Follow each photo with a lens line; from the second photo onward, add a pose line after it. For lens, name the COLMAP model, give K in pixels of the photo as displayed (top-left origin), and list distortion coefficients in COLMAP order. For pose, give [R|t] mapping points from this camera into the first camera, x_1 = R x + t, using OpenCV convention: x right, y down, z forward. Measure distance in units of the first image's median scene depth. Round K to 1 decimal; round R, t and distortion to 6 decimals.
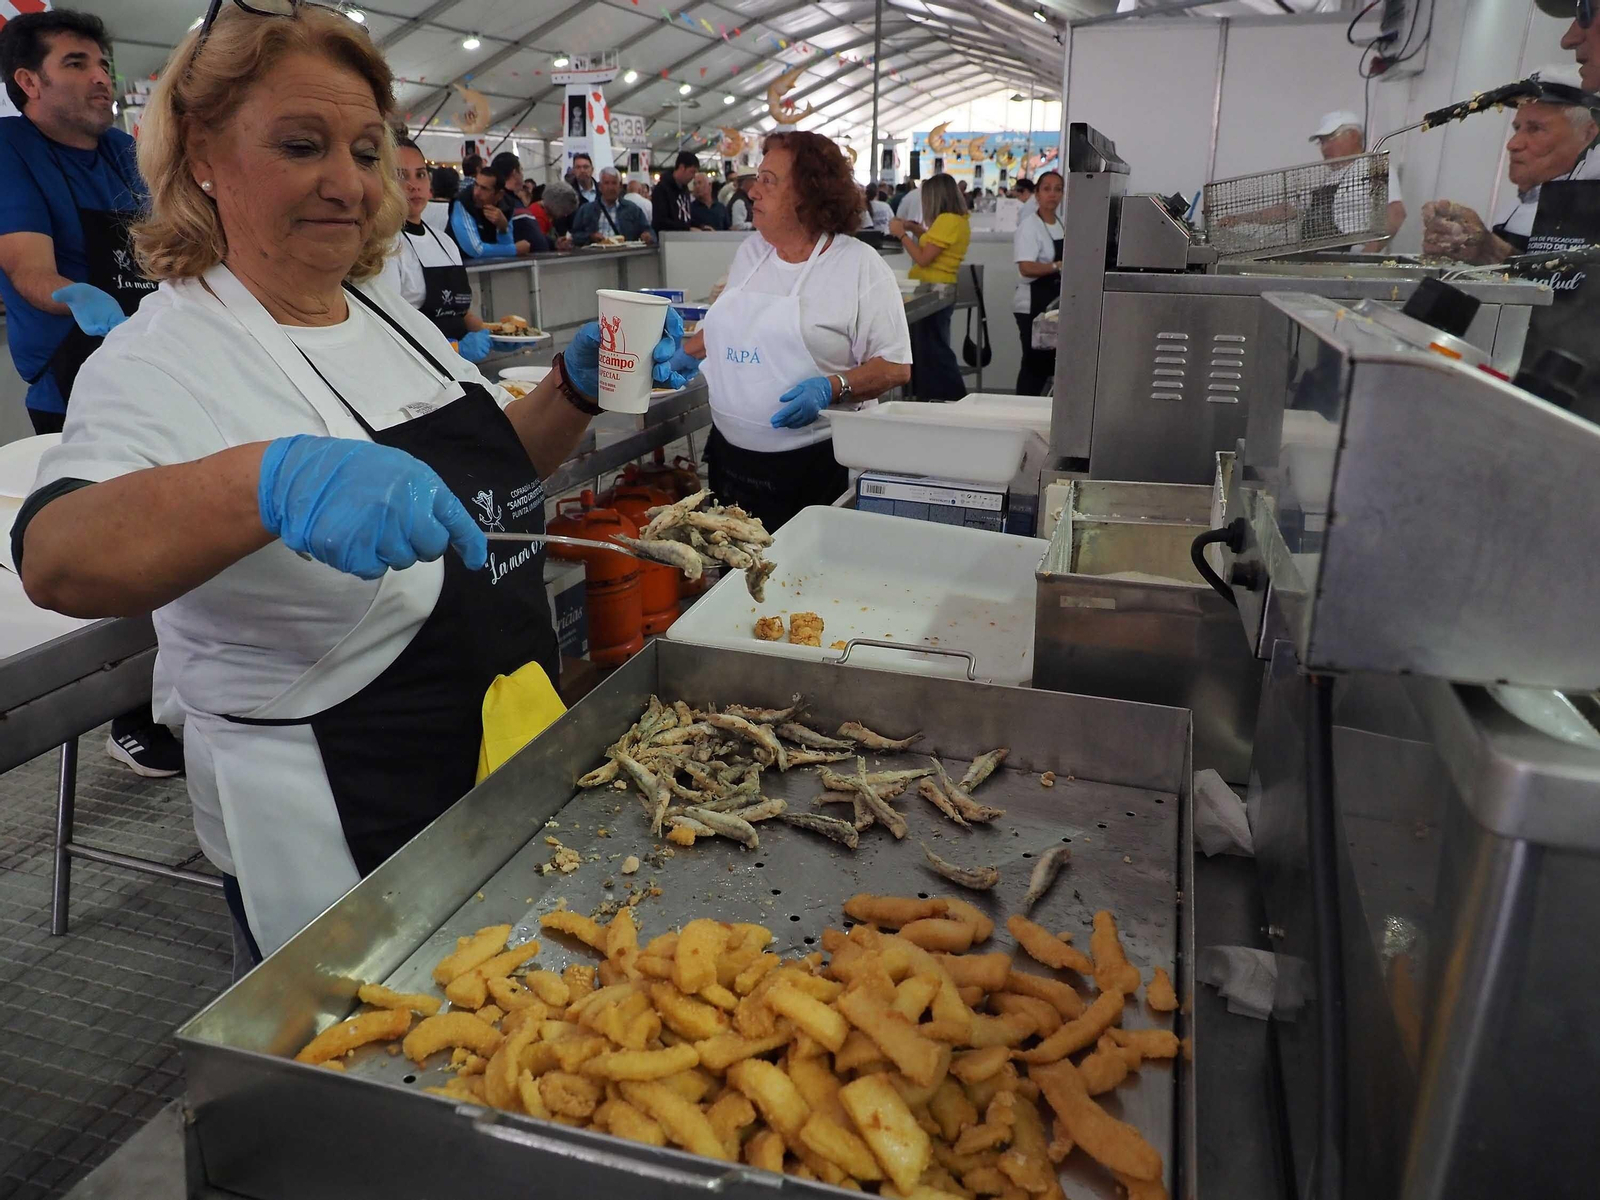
lens RADIAL K [[1125.2, 0, 800.0], [0, 1125.2, 600.0], [0, 0, 1]] dist [-0.004675, 0.000742]
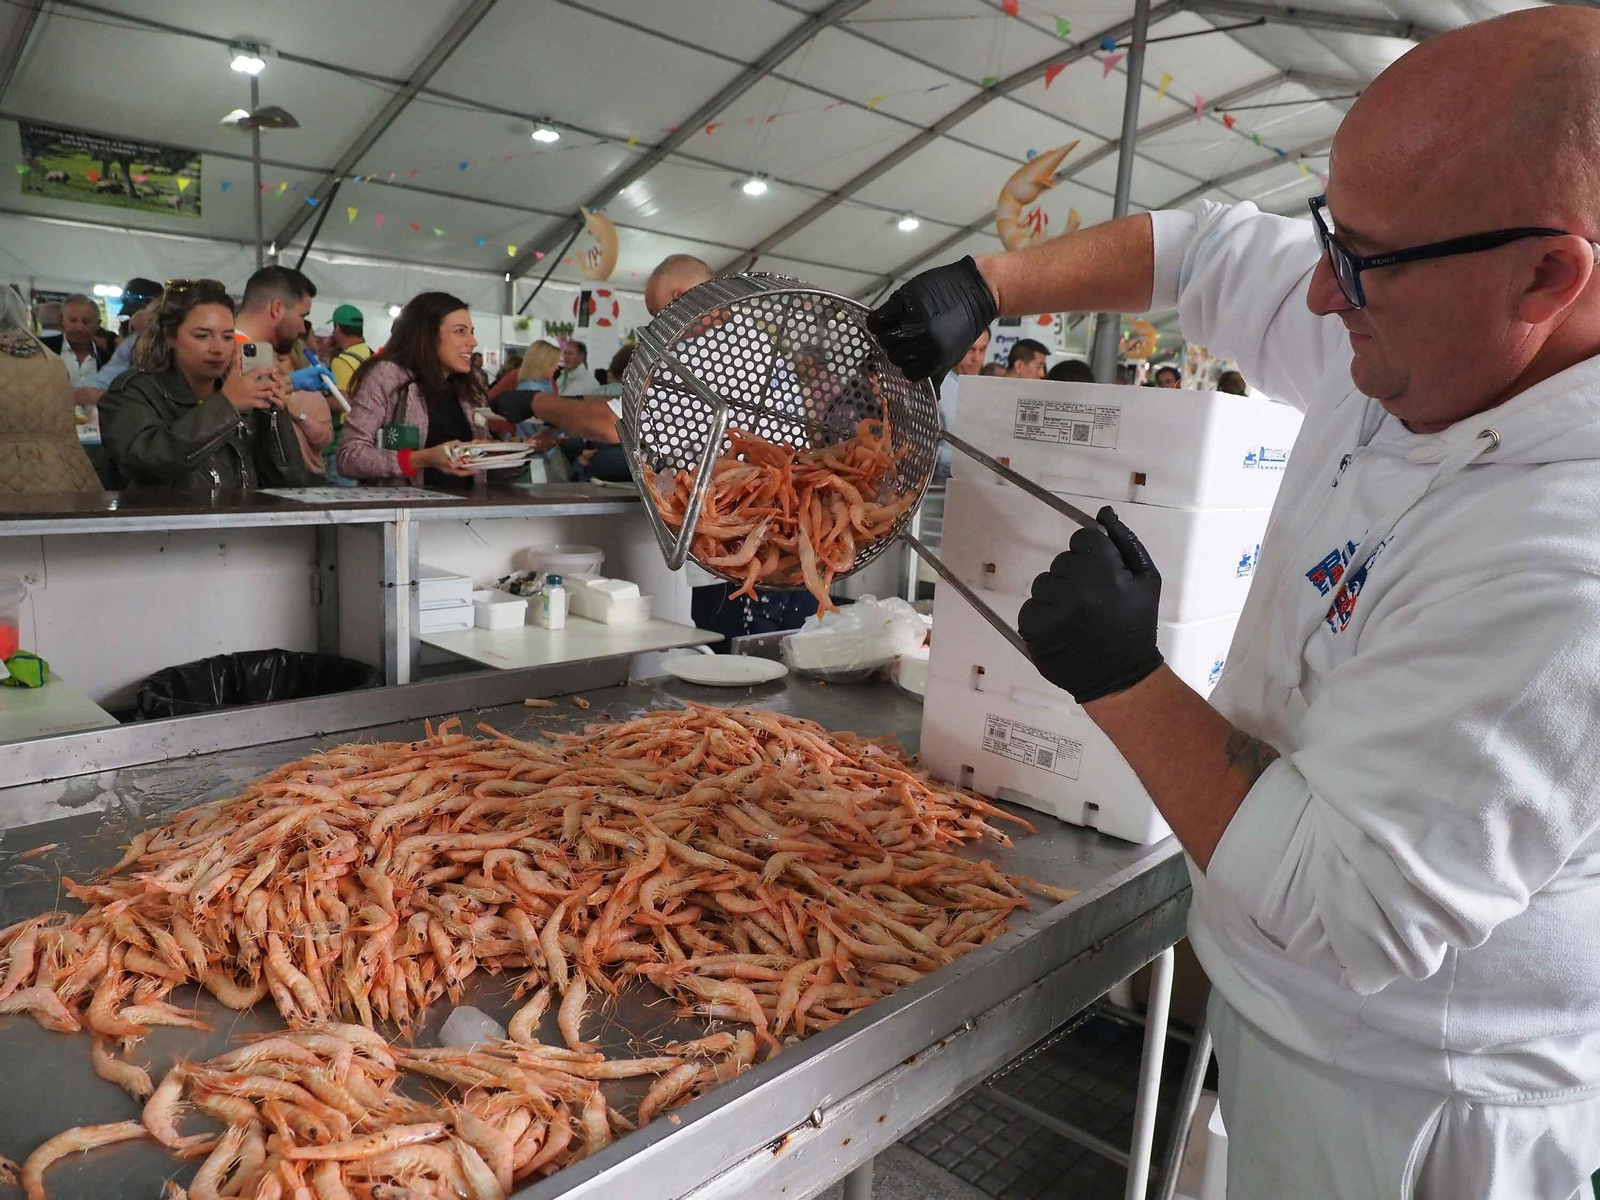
lens RADIAL K [[1160.5, 0, 795.2], [0, 1160.5, 587.4], [0, 0, 1]] dist [-0.050043, 0.036297]
pose [[0.896512, 0.135888, -0.421664, 0.083167], [-0.213414, 0.966549, -0.142260, -0.141918], [0.388227, 0.217527, 0.895523, 0.392688]]
